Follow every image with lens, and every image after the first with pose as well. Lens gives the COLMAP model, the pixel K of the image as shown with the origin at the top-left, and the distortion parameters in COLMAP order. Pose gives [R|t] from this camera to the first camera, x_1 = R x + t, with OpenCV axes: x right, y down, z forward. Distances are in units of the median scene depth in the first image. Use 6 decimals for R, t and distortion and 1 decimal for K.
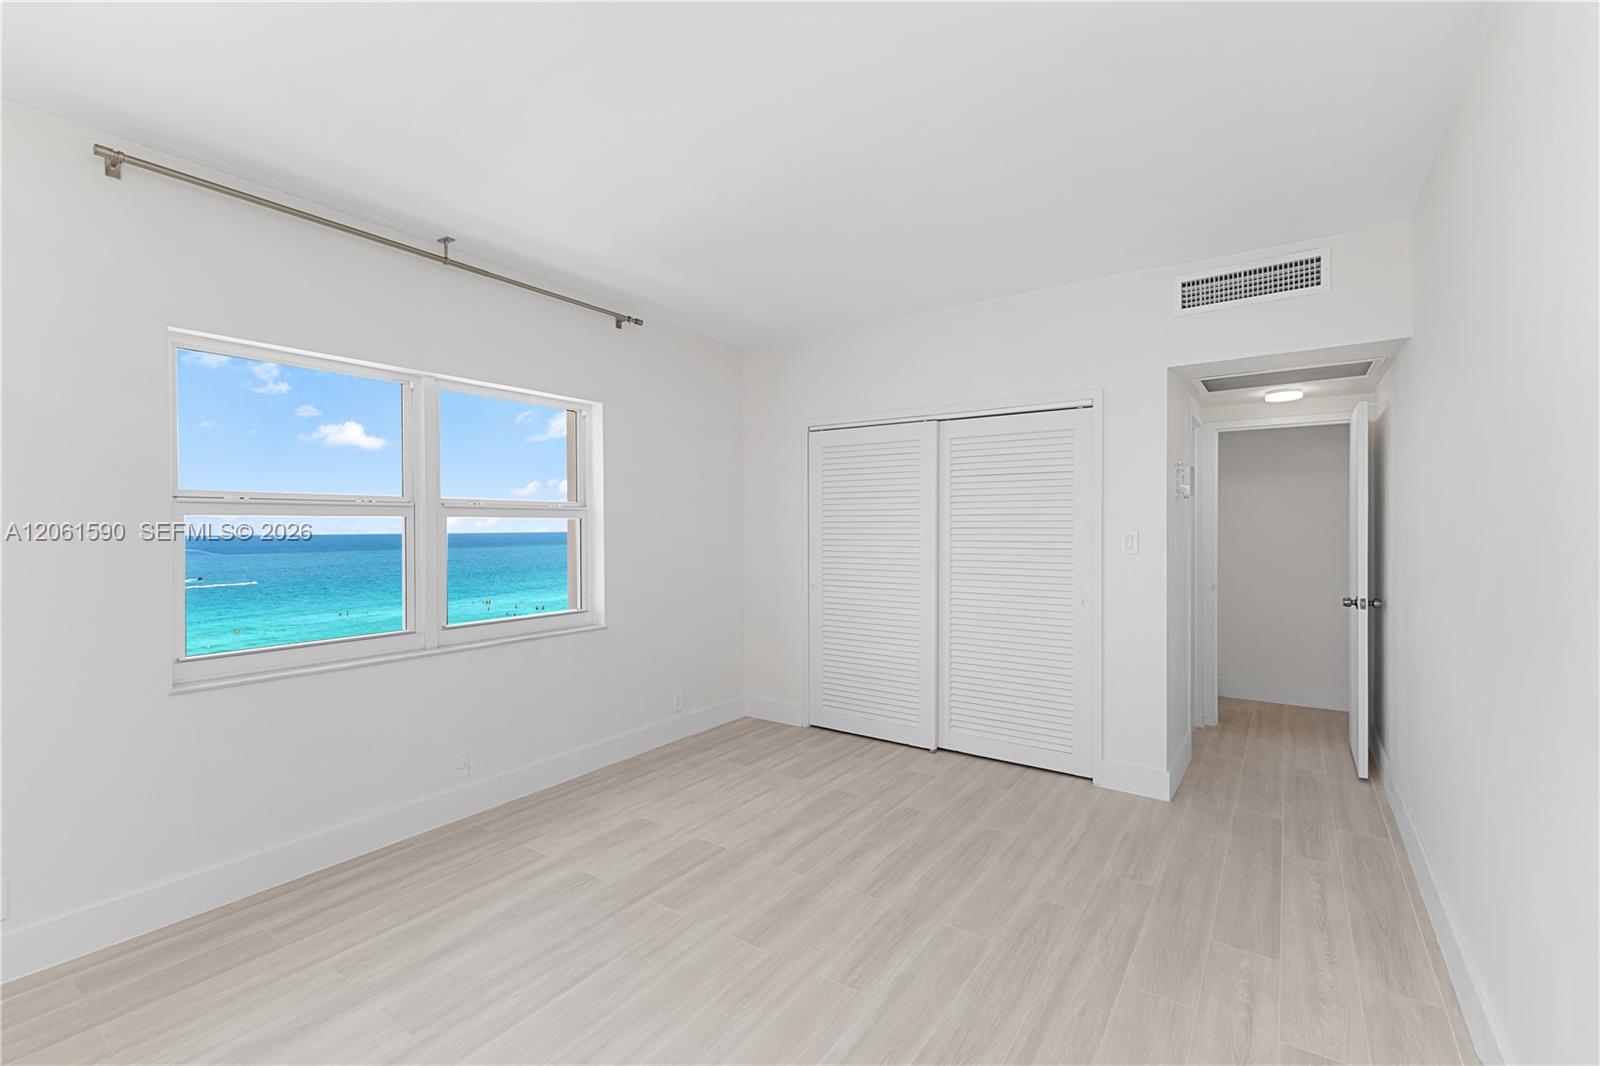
lens RADIAL K [[677.2, 0, 801.6], [0, 677.2, 538.8], [0, 0, 1]] dist [0.013319, -0.000269]
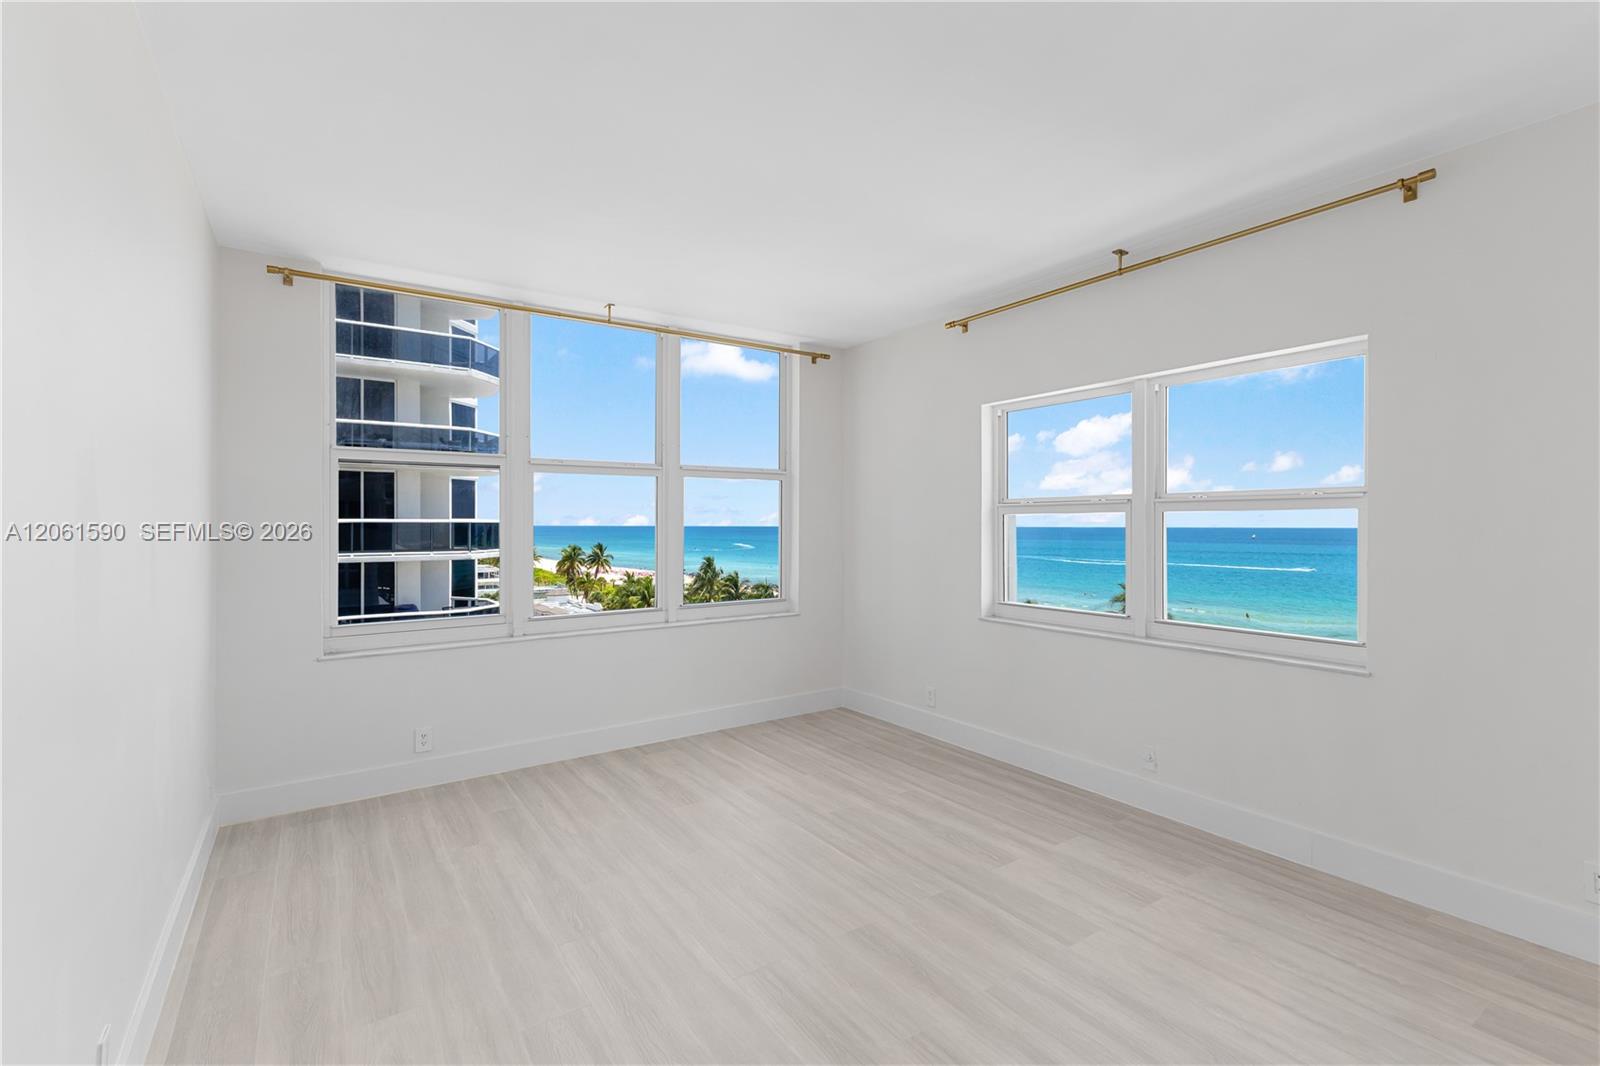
lens RADIAL K [[707.5, 0, 820.1], [0, 707.5, 519.7], [0, 0, 1]] dist [0.009135, -0.001737]
pose [[-0.322961, 0.003999, -0.946404, 0.635242], [-0.012148, 0.999891, 0.008370, -0.022116], [0.946334, 0.014200, -0.322878, 0.856133]]
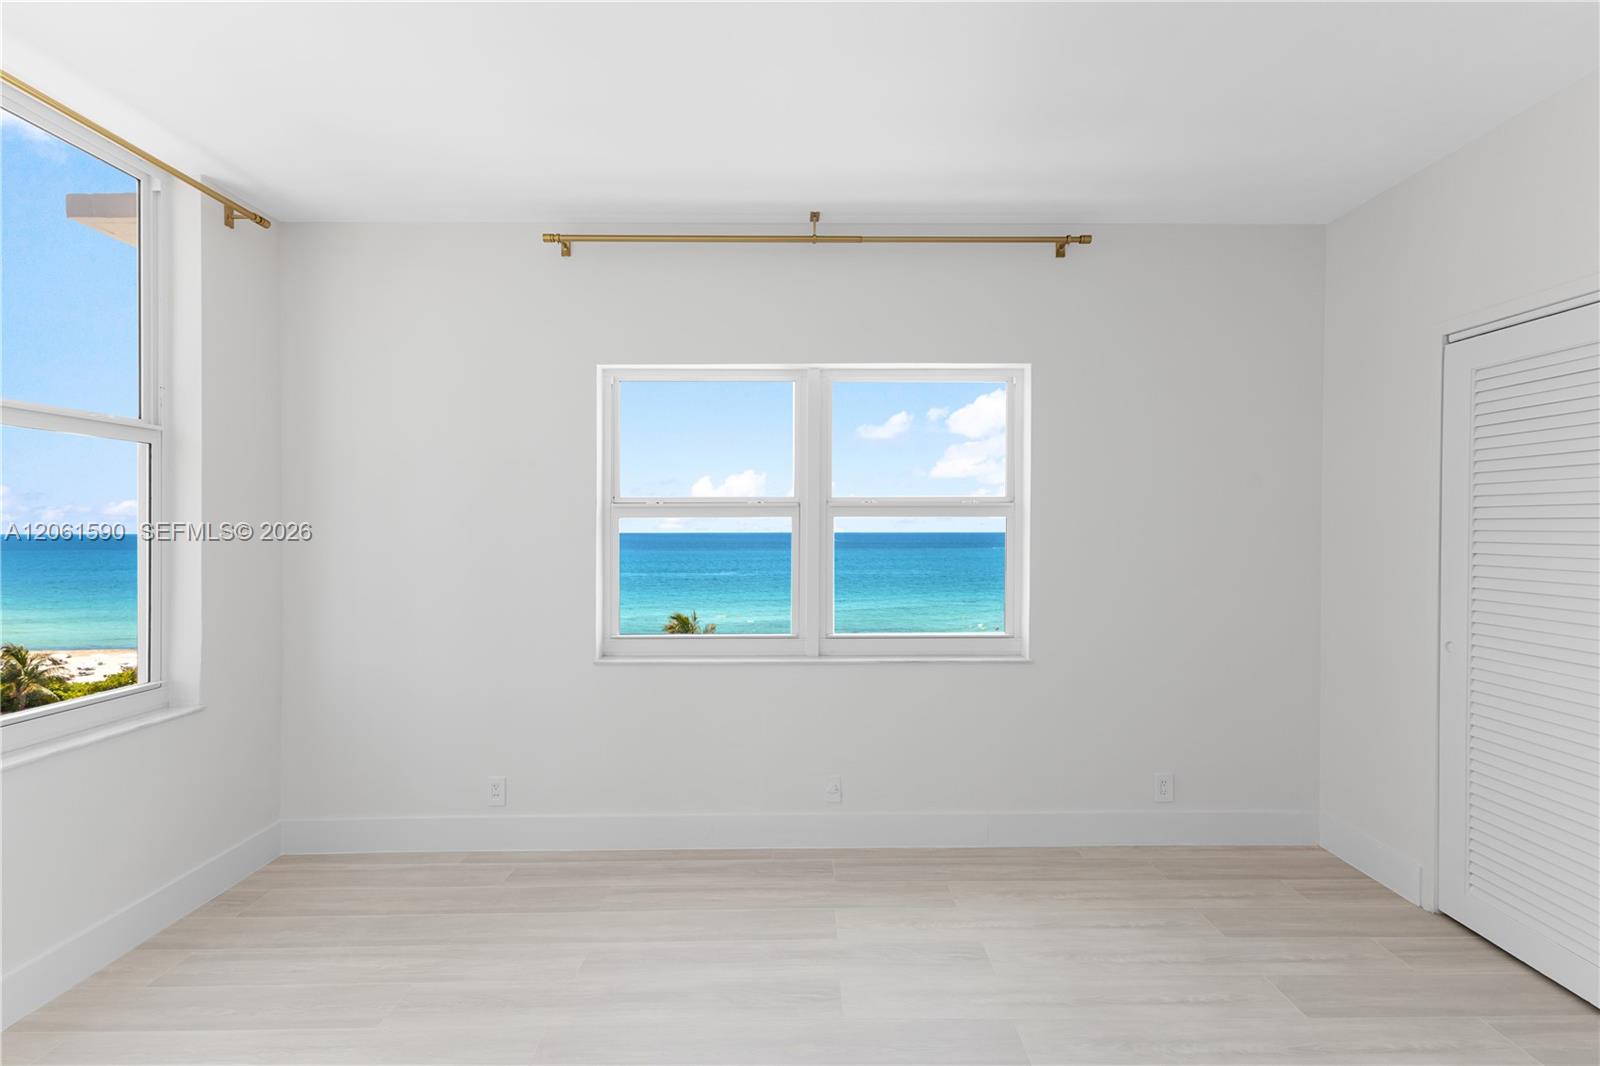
lens RADIAL K [[707.5, 0, 809.0], [0, 707.5, 530.5], [0, 0, 1]] dist [0.009135, -0.001737]
pose [[0.587218, 0.006948, -0.809399, 0.237735], [-0.016117, 0.999865, -0.003109, -0.008425], [0.809269, 0.014871, 0.587250, 0.405472]]
